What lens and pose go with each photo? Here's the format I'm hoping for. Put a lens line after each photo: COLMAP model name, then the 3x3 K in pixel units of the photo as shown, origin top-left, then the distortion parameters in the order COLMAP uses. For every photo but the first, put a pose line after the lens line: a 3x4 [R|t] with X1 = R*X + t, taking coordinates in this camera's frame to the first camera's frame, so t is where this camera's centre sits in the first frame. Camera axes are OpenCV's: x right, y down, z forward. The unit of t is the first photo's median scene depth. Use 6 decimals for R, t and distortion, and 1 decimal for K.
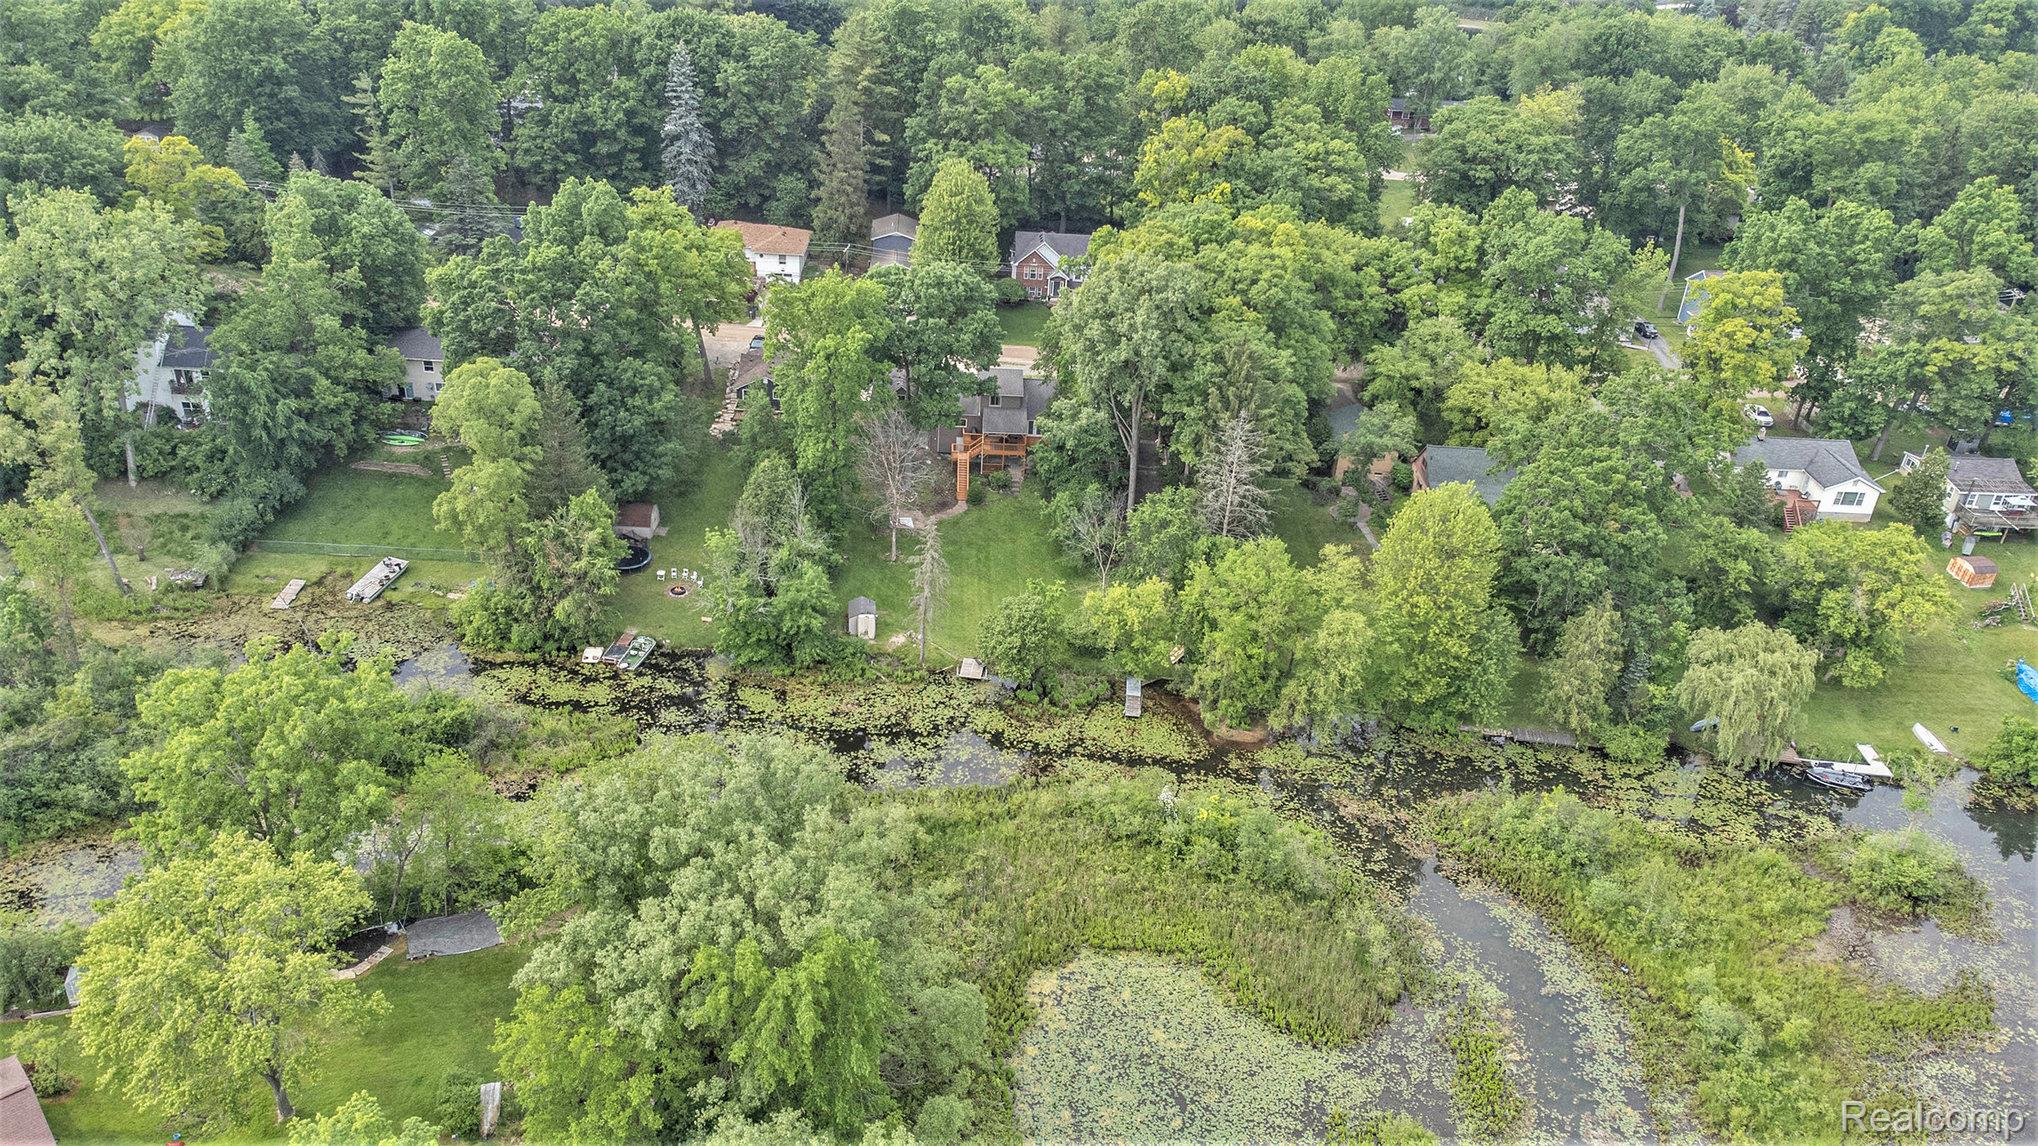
lens RADIAL K [[1548.5, 0, 1019.0], [0, 1548.5, 573.0], [0, 0, 1]] dist [0.047274, -0.001670]
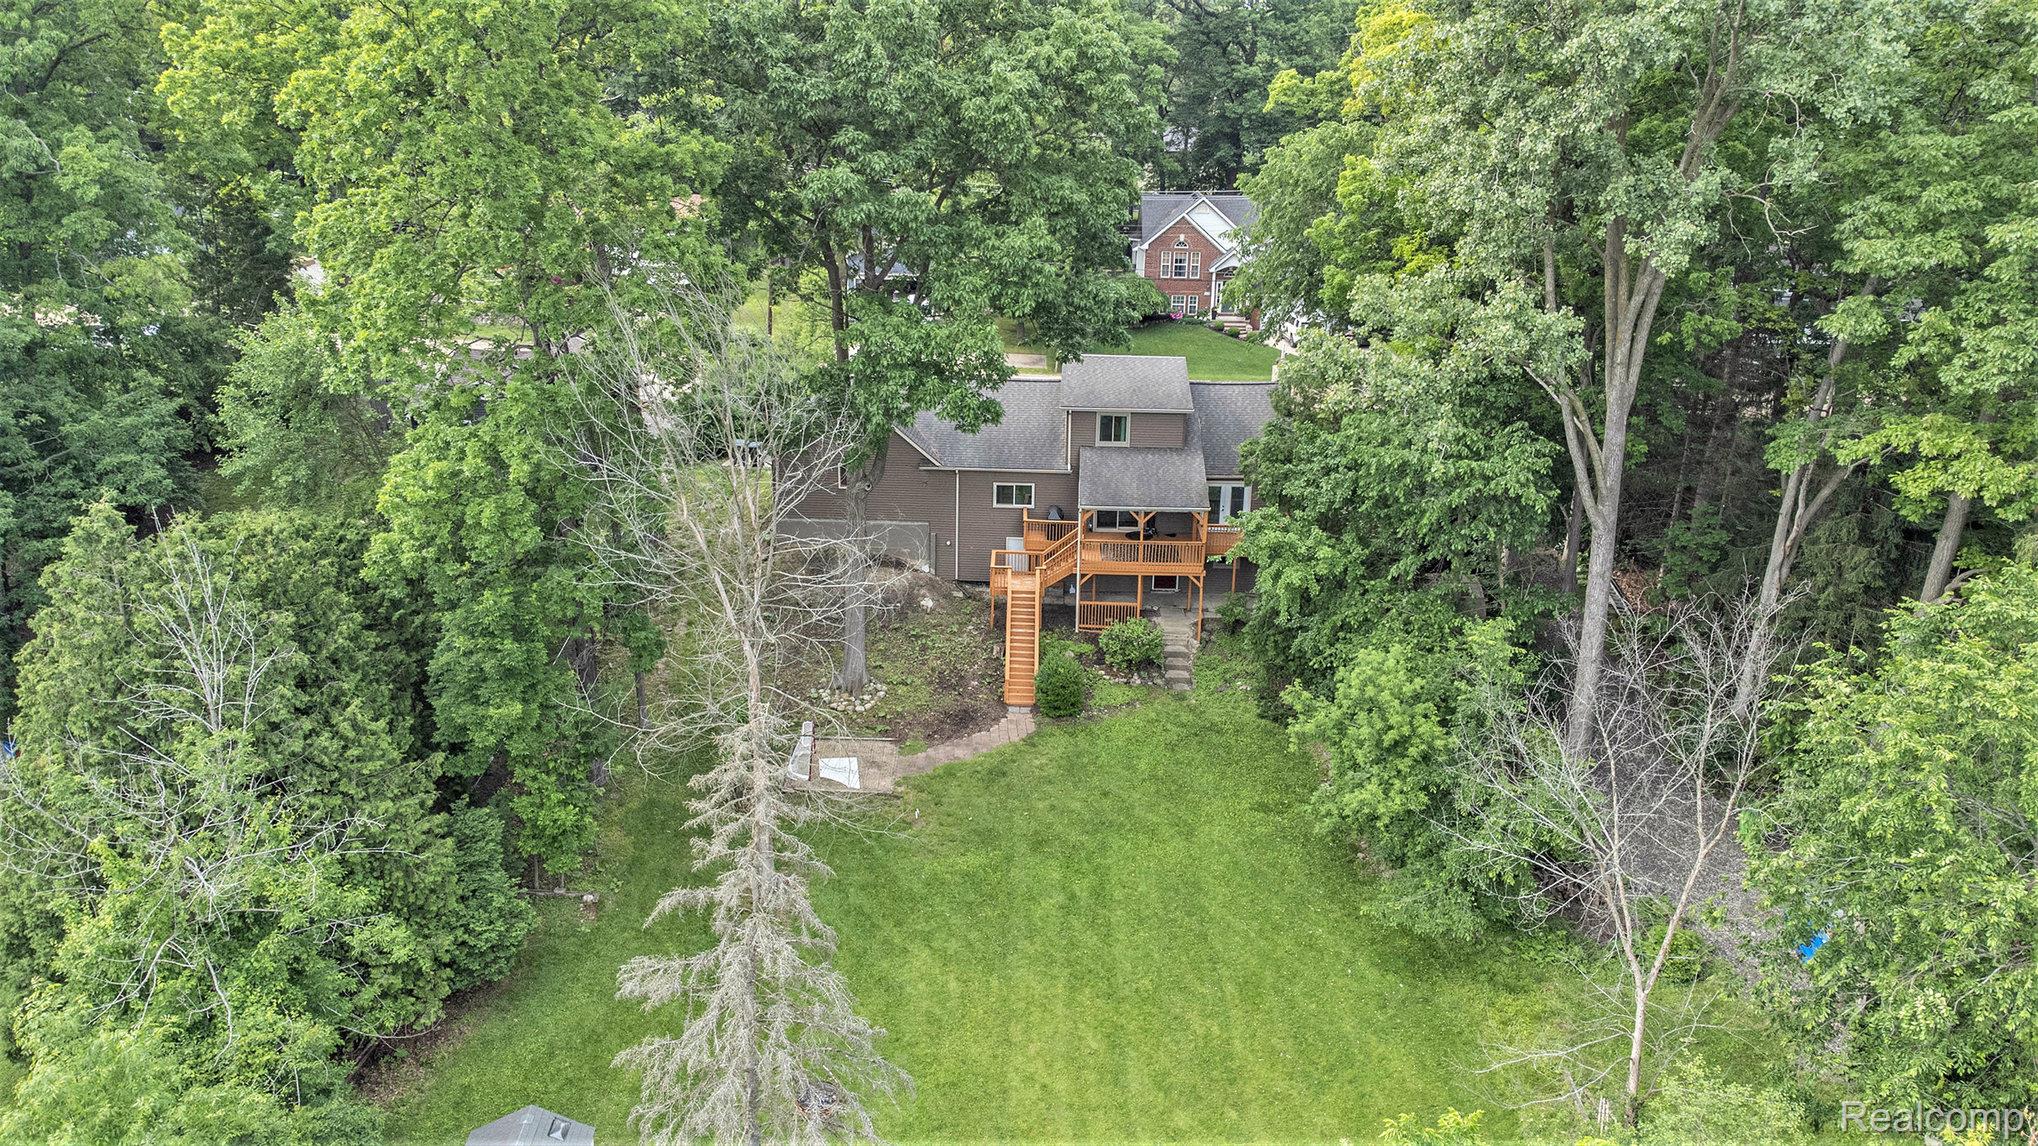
lens RADIAL K [[1548.5, 0, 1019.0], [0, 1548.5, 573.0], [0, 0, 1]] dist [0.047274, -0.001670]
pose [[0.997906, -0.017113, -0.062380, -0.015399], [0.006082, 0.984920, -0.172901, -0.017354], [0.064399, 0.172159, 0.982962, 0.661086]]
